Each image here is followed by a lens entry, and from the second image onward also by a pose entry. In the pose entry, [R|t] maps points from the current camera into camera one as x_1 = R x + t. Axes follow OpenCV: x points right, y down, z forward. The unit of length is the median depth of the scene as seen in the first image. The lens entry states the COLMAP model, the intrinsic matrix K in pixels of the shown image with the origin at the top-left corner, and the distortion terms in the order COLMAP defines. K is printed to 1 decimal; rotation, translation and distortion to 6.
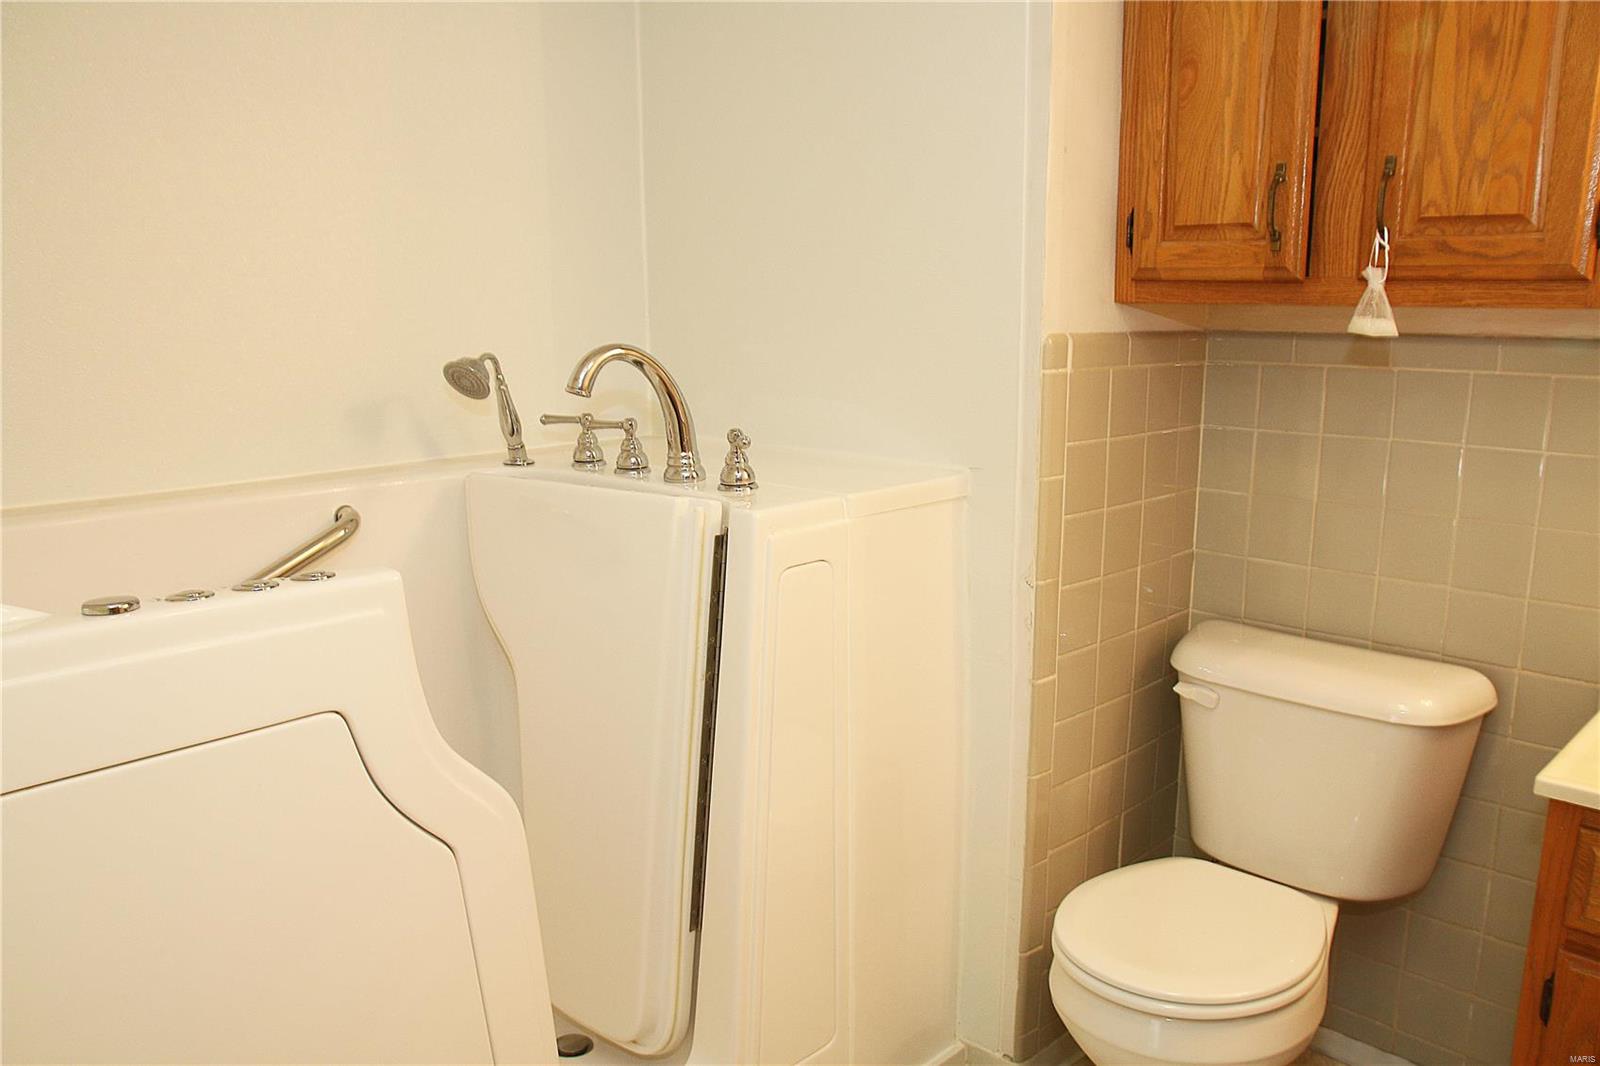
lens RADIAL K [[1225.1, 0, 793.4], [0, 1225.1, 568.5], [0, 0, 1]] dist [-0.127869, 0.105320]
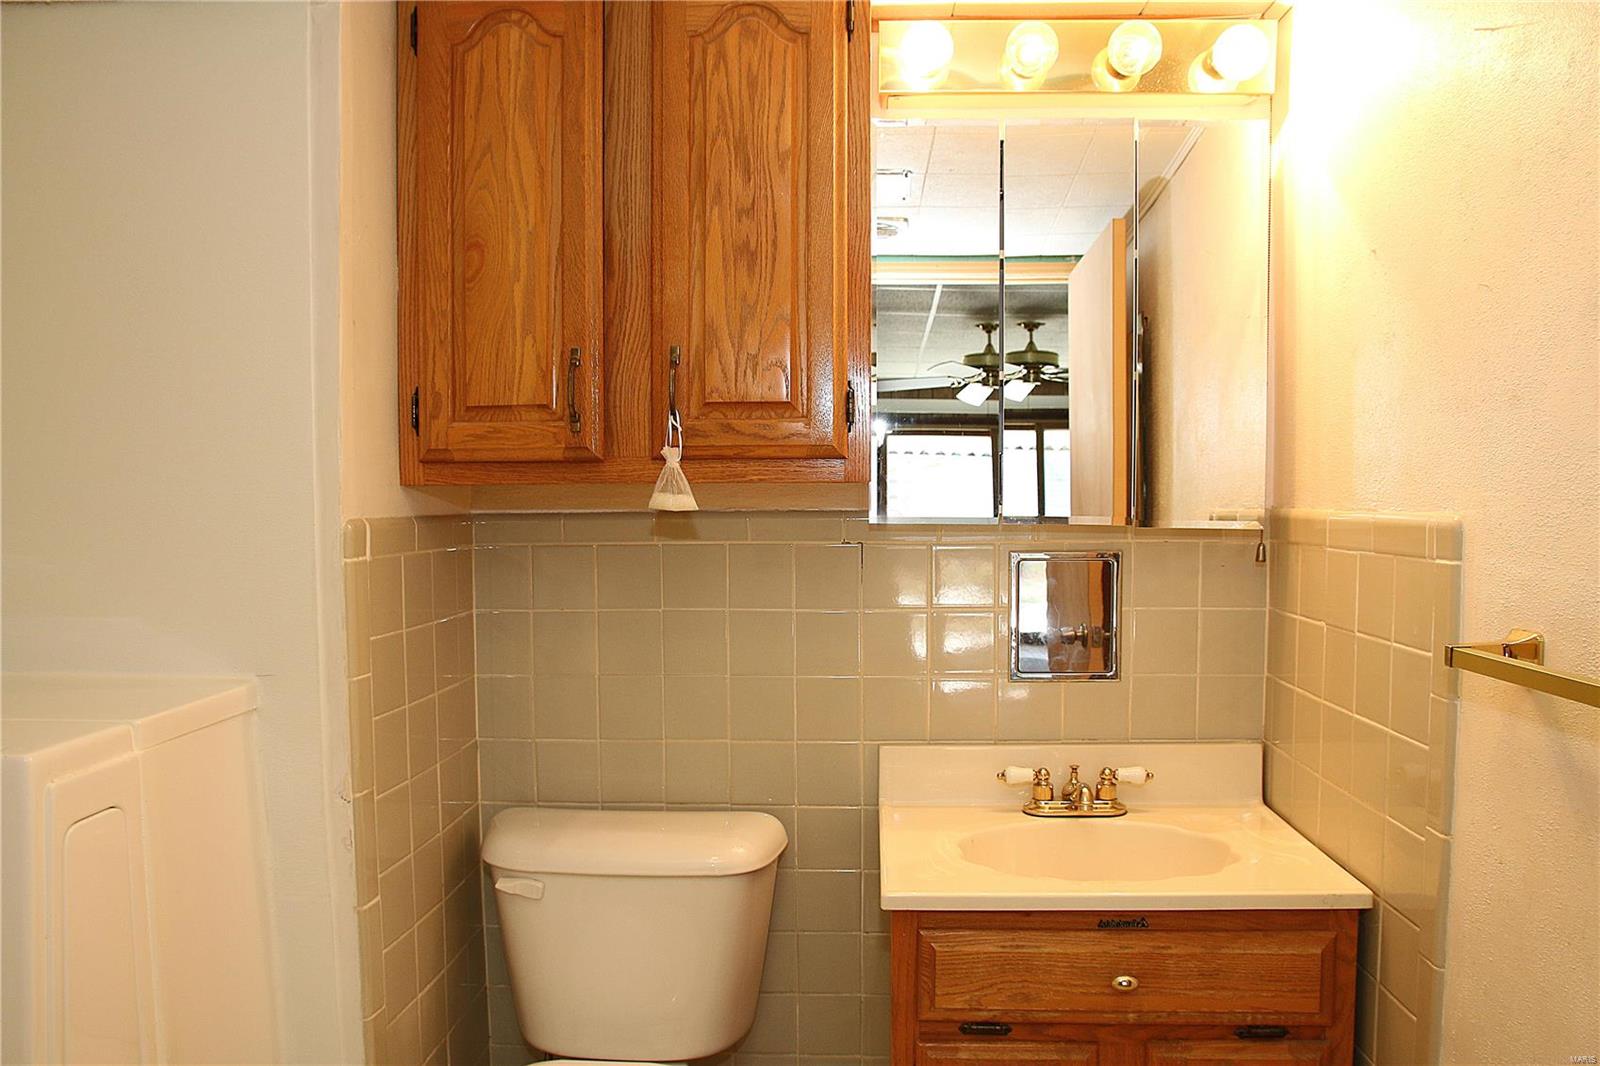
lens RADIAL K [[1225.1, 0, 793.4], [0, 1225.1, 568.5], [0, 0, 1]] dist [-0.127869, 0.105320]
pose [[0.750881, -0.039696, 0.659244, -0.143054], [0.145049, 0.983733, -0.105977, -0.012941], [-0.644313, 0.175198, 0.744423, 0.122605]]
